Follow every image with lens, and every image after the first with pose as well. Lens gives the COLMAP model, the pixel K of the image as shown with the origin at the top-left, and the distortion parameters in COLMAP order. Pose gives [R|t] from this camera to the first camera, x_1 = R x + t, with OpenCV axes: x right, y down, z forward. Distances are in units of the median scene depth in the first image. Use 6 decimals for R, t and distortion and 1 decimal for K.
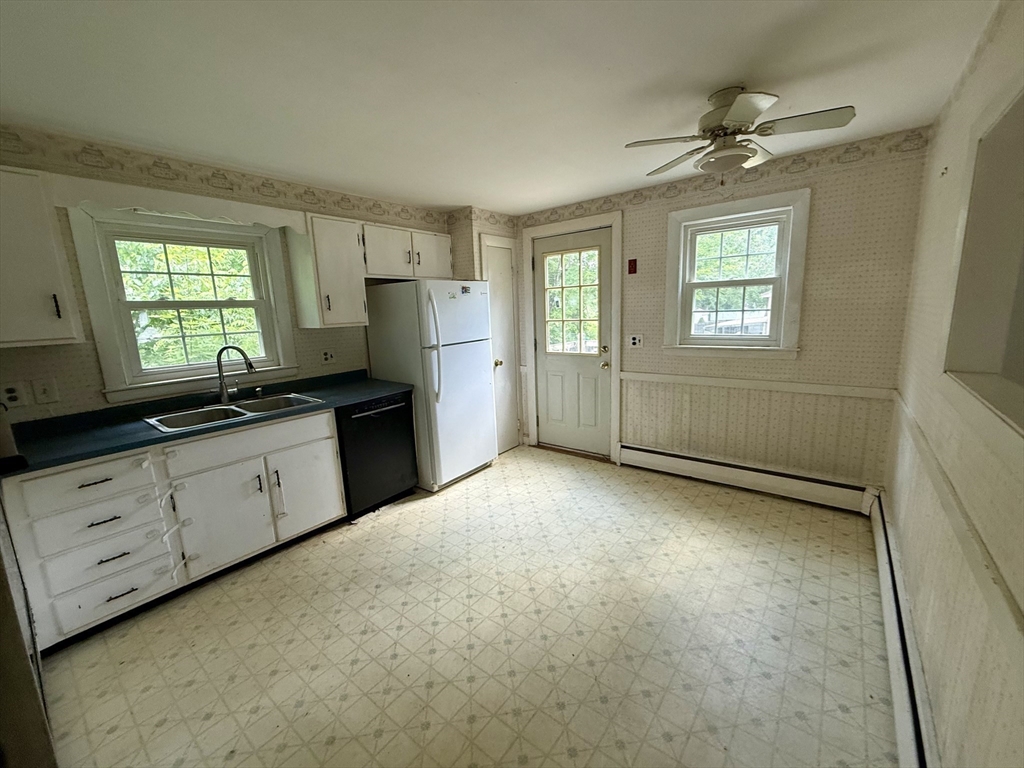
lens RADIAL K [[413.2, 0, 513.9], [0, 413.2, 386.9], [0, 0, 1]] dist [0.001604, 0.000037]
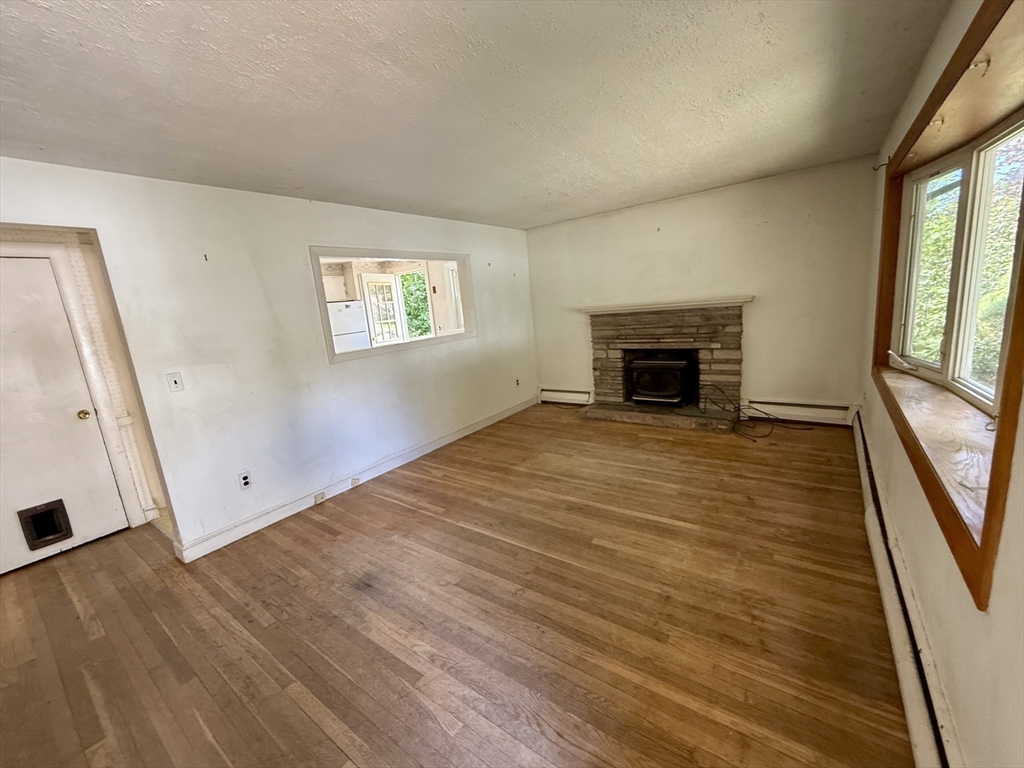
lens RADIAL K [[413.2, 0, 511.3], [0, 413.2, 383.5], [0, 0, 1]] dist [0.001604, 0.000037]
pose [[0.998177, -0.057694, 0.017748, 0.988424], [0.057420, 0.998229, 0.015538, 0.233182], [-0.018613, -0.014491, 0.999722, -1.601605]]
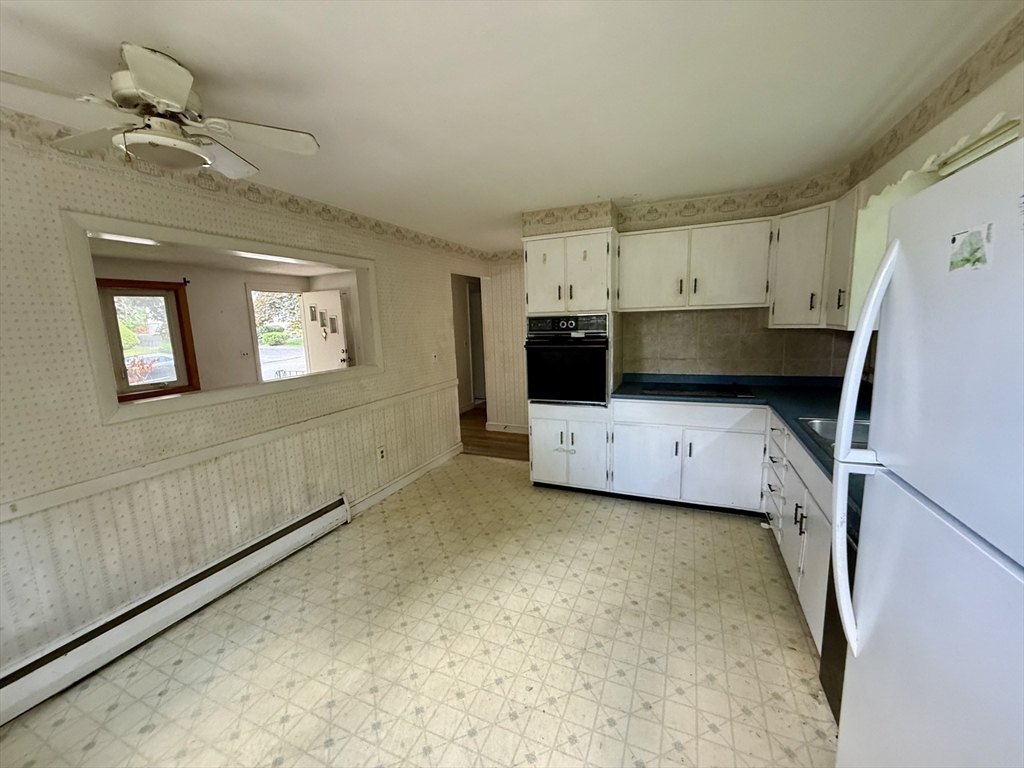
lens RADIAL K [[413.2, 0, 515.1], [0, 413.2, 380.1], [0, 0, 1]] dist [0.001604, 0.000037]
pose [[-0.962399, 0.110233, -0.248267, 0.139438], [0.022258, 0.942887, 0.332368, -0.377848], [0.270725, 0.314344, -0.909888, 1.815310]]
